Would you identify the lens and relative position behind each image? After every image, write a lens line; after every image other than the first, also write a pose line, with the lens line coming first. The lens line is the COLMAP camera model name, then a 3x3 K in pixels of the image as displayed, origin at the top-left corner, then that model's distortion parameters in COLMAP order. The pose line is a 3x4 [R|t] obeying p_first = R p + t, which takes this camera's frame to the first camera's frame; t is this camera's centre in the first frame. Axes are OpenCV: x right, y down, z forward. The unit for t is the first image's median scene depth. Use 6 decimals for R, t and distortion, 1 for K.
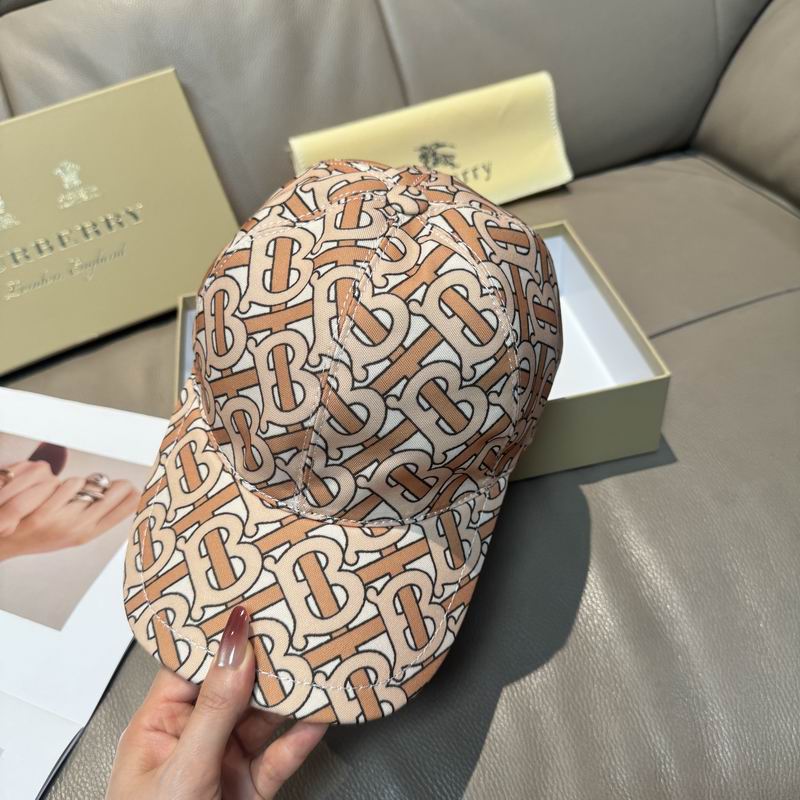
lens RADIAL K [[768.2, 0, 399.6], [0, 768.2, 404.9], [0, 0, 1]] dist [-0.044929, 0.000000]
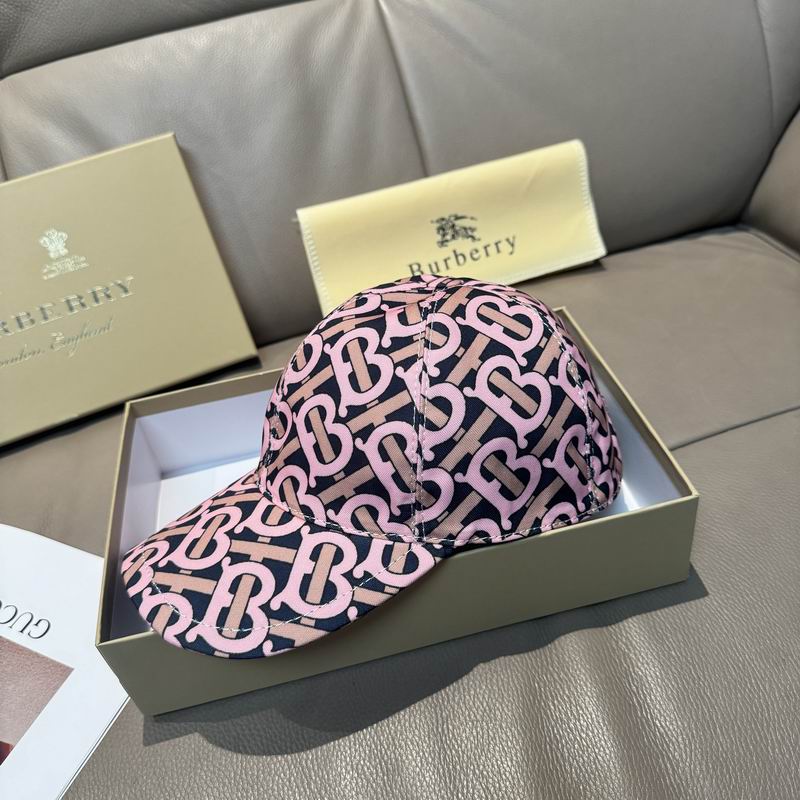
lens RADIAL K [[768.2, 0, 402.1], [0, 768.2, 395.8], [0, 0, 1]] dist [-0.044929, 0.000000]
pose [[0.997585, 0.028458, -0.063363, 0.053151], [-0.033514, 0.996214, -0.080215, -0.054729], [0.060840, 0.082145, 0.994762, 0.107613]]
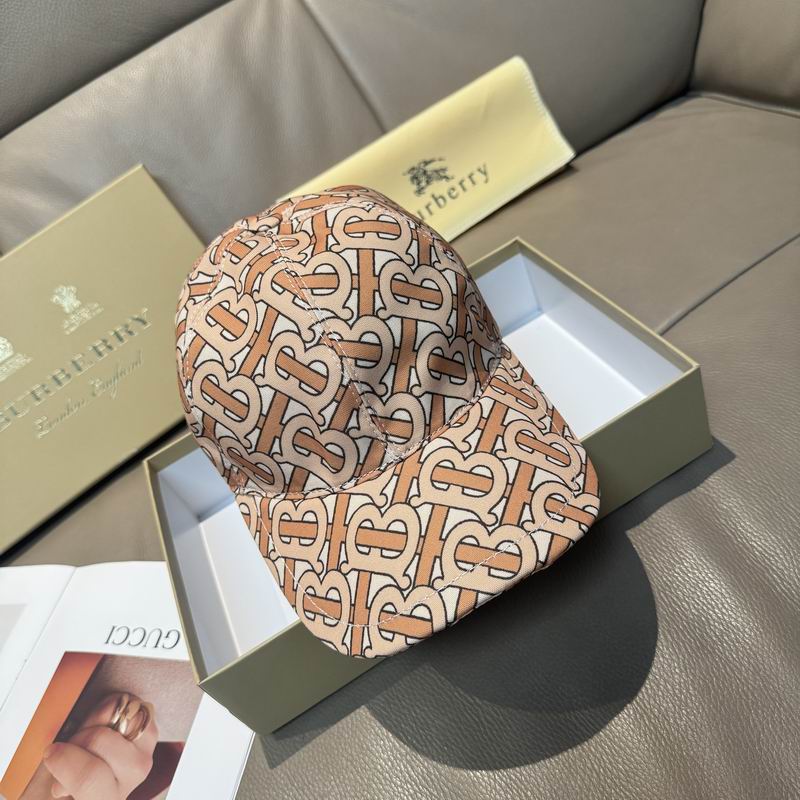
lens RADIAL K [[768.2, 0, 399.3], [0, 768.2, 401.4], [0, 0, 1]] dist [-0.044929, 0.000000]
pose [[0.961907, -0.260113, -0.084118, 0.022710], [0.256654, 0.965220, -0.049794, -0.016962], [0.094145, 0.026308, 0.995211, 0.067197]]
